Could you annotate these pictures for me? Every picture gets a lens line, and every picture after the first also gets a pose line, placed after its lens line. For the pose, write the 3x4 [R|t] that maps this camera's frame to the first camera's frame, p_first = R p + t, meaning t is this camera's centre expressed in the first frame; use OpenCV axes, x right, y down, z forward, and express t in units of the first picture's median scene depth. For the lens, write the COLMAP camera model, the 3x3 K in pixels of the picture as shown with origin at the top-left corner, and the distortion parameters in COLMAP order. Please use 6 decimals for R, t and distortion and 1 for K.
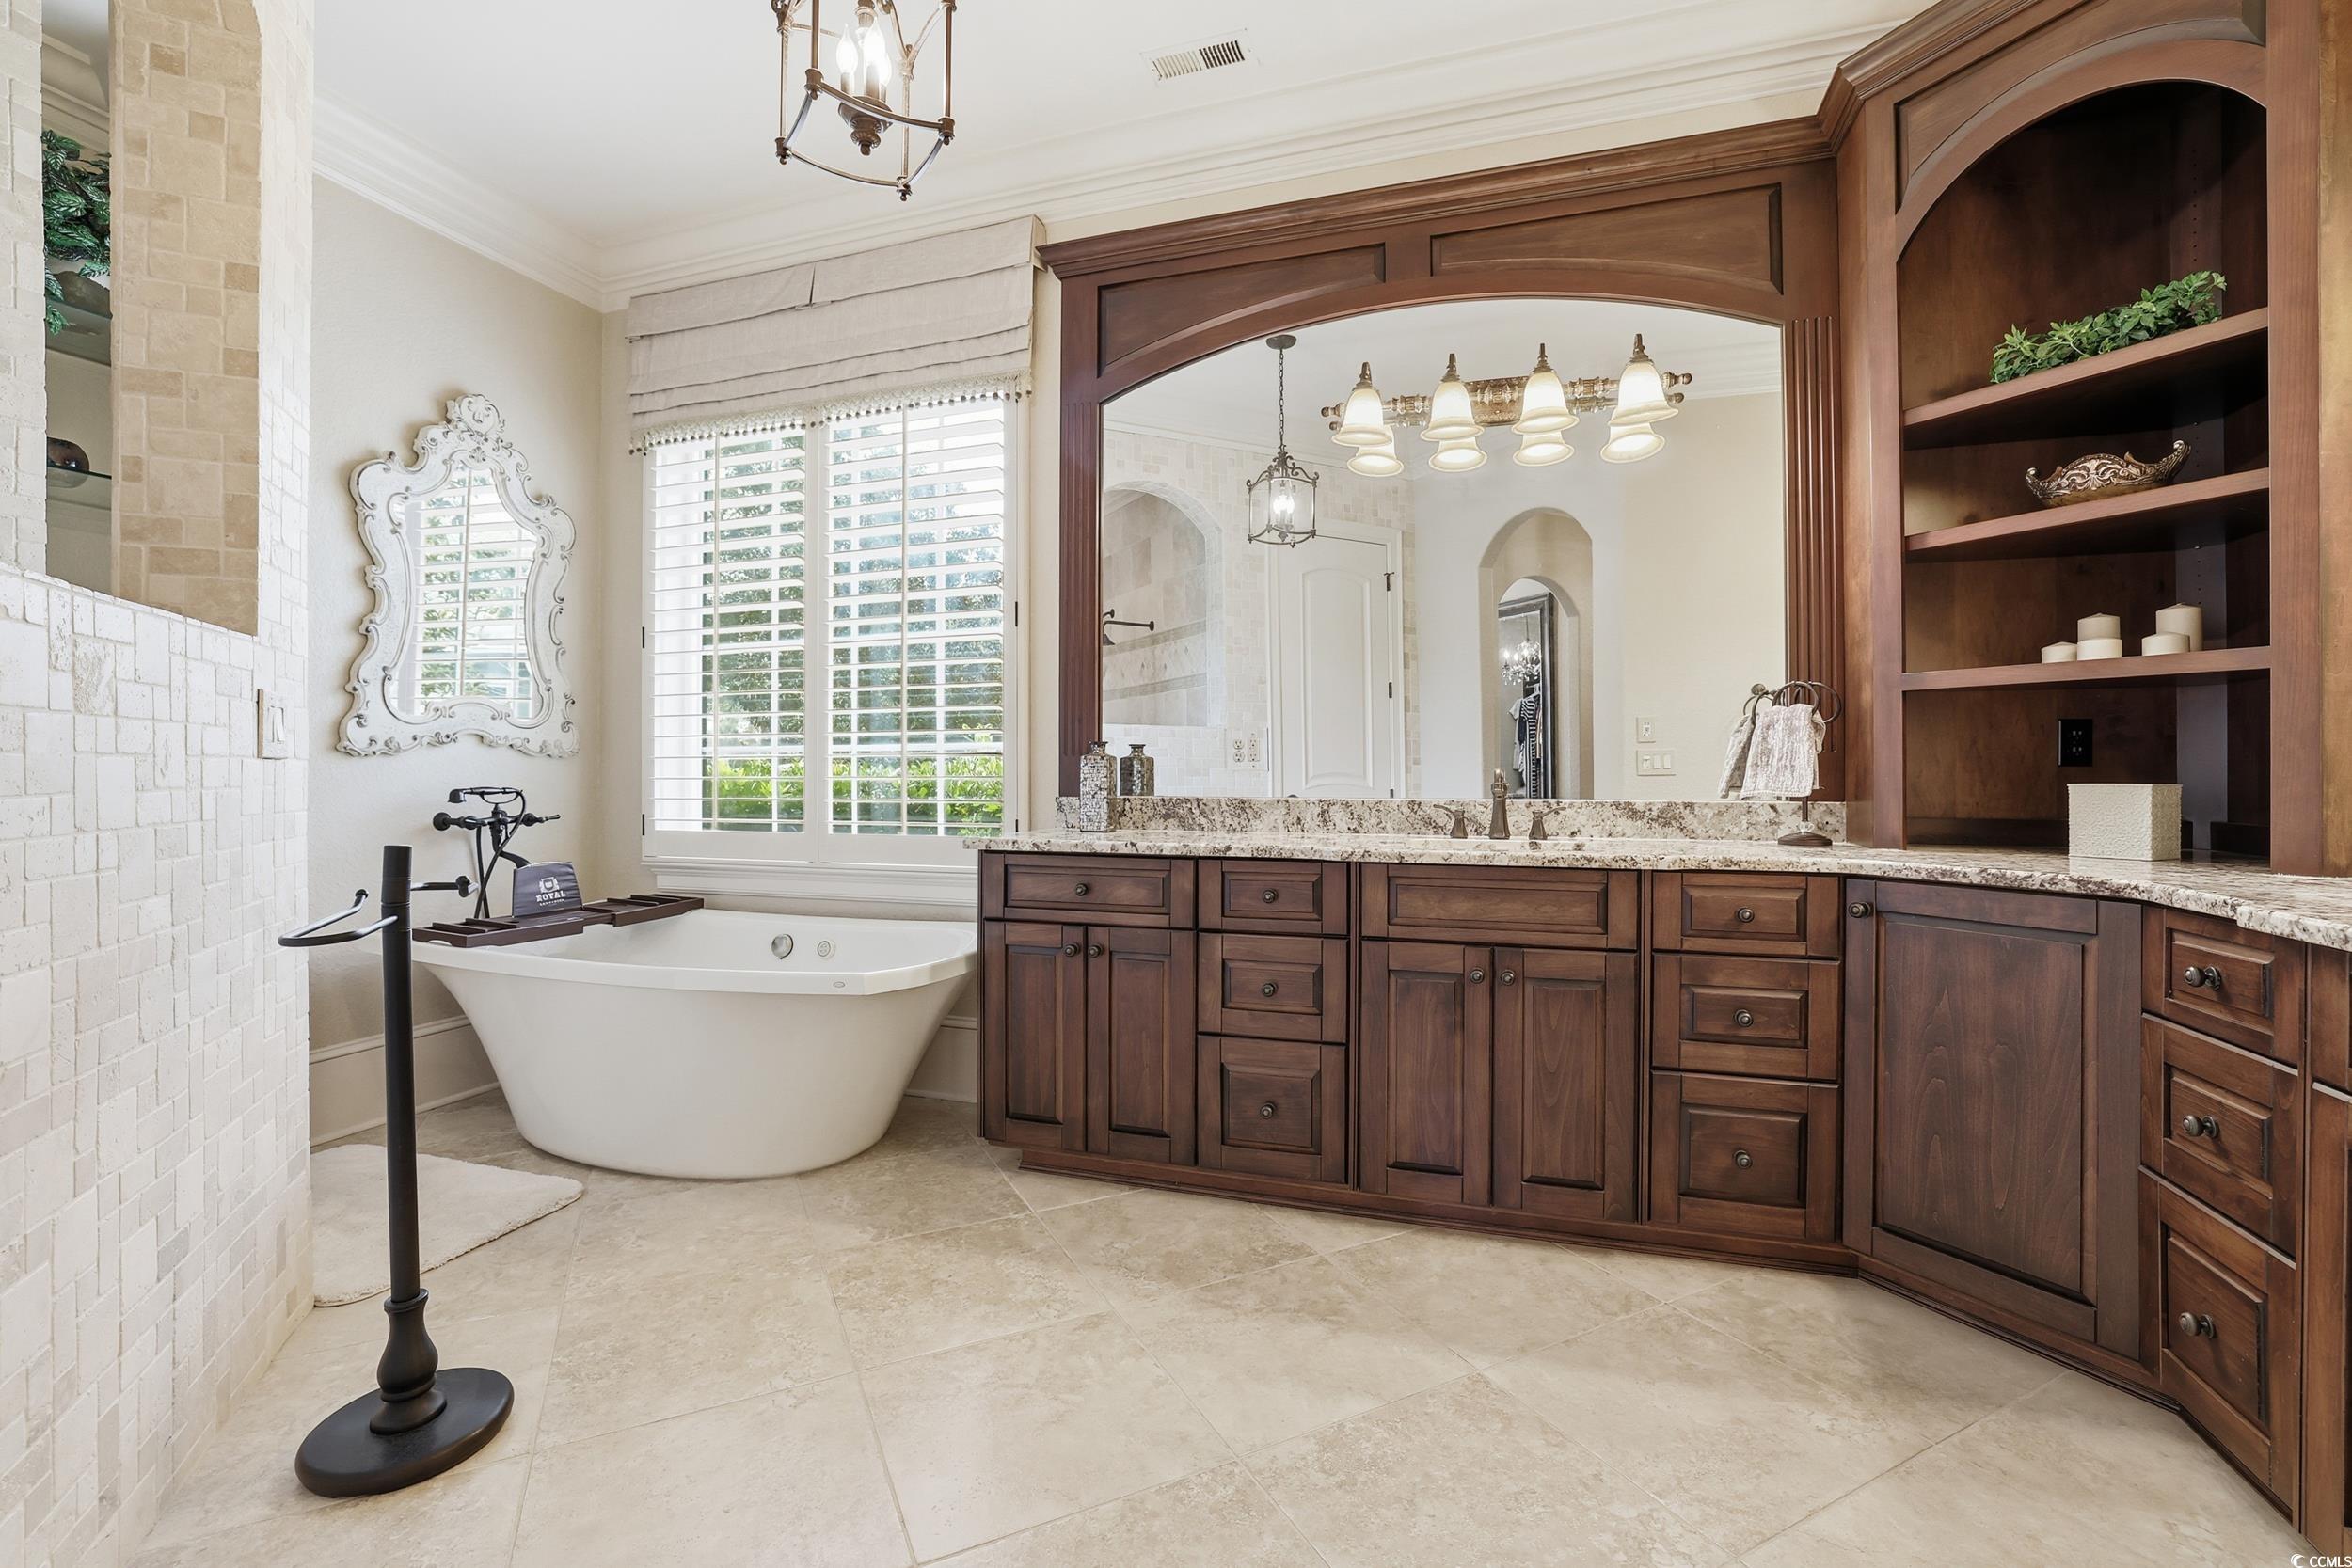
lens RADIAL K [[990.8, 0, 1177.0], [0, 990.8, 773.0], [0, 0, 1]] dist [-0.032230, 0.005497]
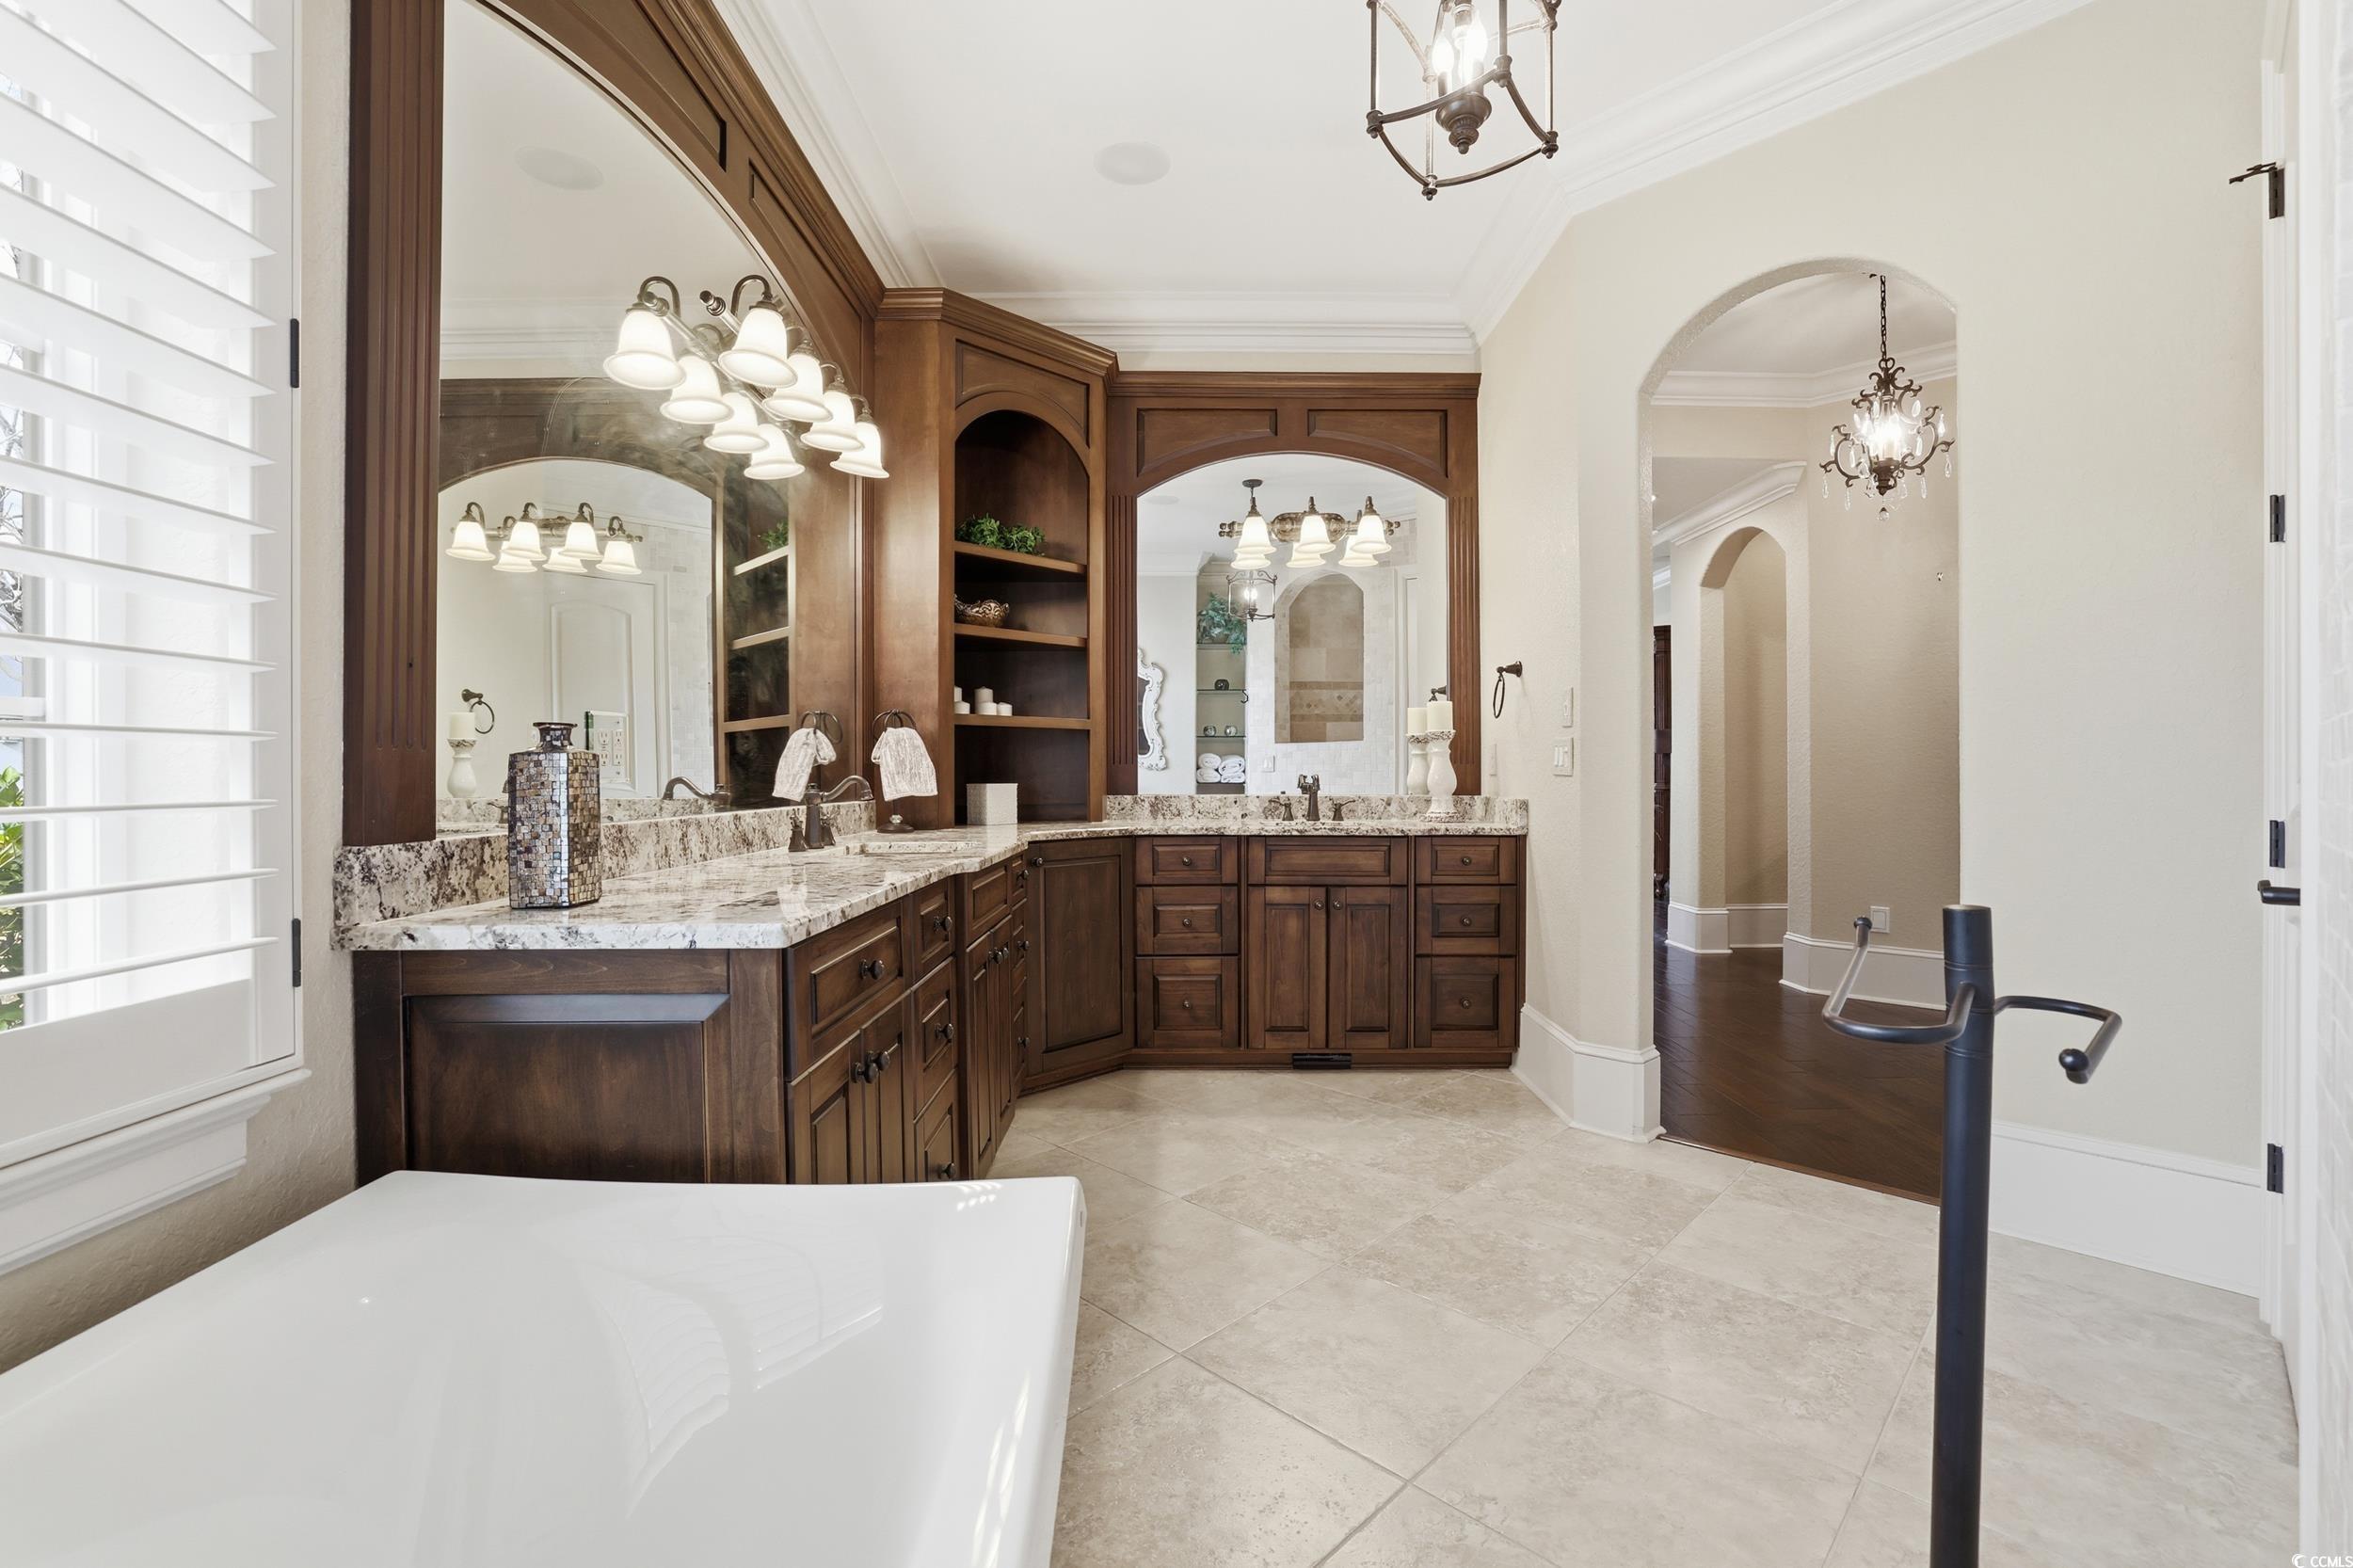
lens RADIAL K [[991.3, 0, 1181.3], [0, 991.3, 782.7], [0, 0, 1]] dist [-0.032230, 0.005497]
pose [[-0.305977, -0.008283, 0.952003, -1.088157], [-0.005597, 0.999961, 0.006902, -0.011492], [-0.952022, -0.003216, -0.306012, 1.462828]]
